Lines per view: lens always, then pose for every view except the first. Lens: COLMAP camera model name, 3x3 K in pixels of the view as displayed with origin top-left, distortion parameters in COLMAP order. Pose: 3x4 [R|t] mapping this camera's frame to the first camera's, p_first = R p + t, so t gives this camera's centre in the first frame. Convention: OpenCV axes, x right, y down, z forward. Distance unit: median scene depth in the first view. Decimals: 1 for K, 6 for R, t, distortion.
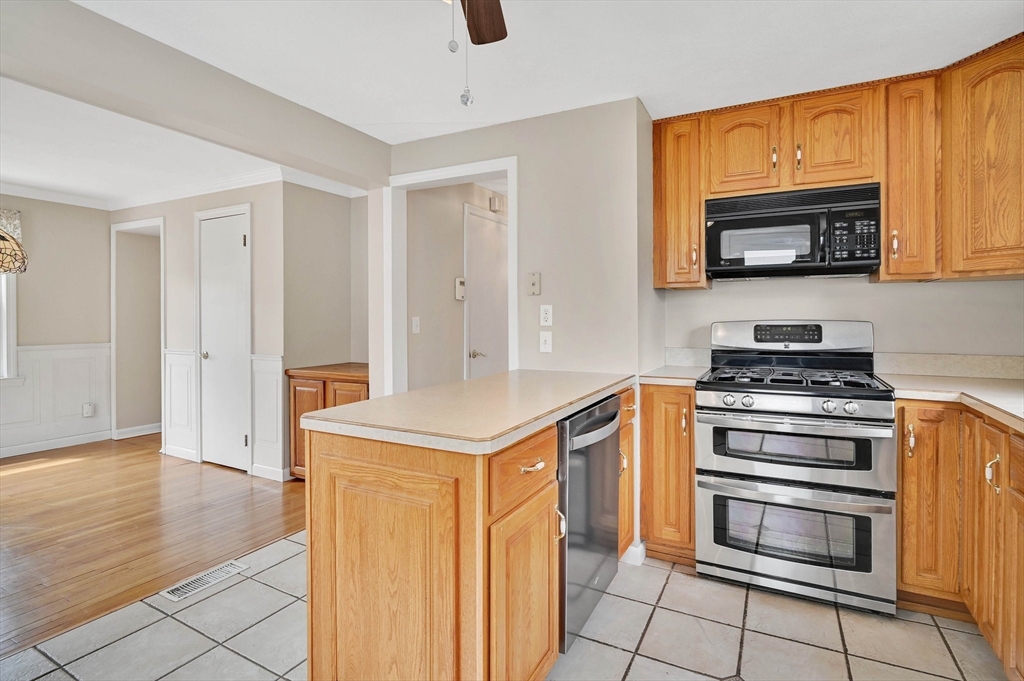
lens RADIAL K [[505.4, 0, 517.3], [0, 505.4, 319.1], [0, 0, 1]] dist [-0.005657, -0.001730]
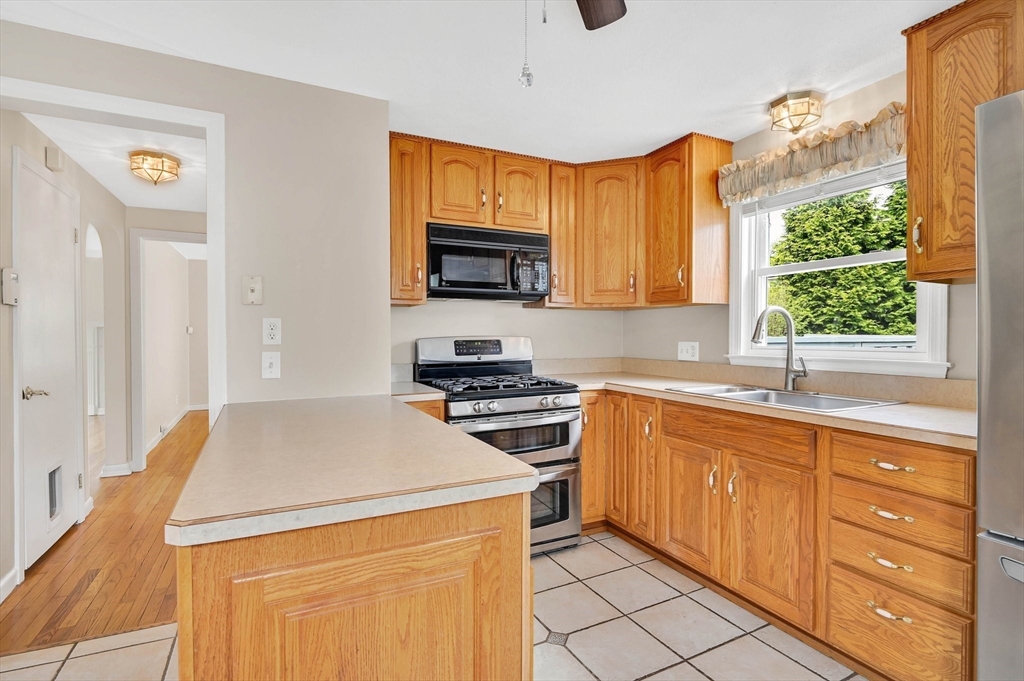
lens RADIAL K [[495.6, 0, 530.9], [0, 495.6, 339.0], [0, 0, 1]] dist [-0.001888, -0.000198]
pose [[0.577340, -0.008754, 0.816457, -0.392256], [0.003204, 0.999959, 0.008456, -0.000802], [-0.816498, -0.002266, 0.577344, 0.254552]]
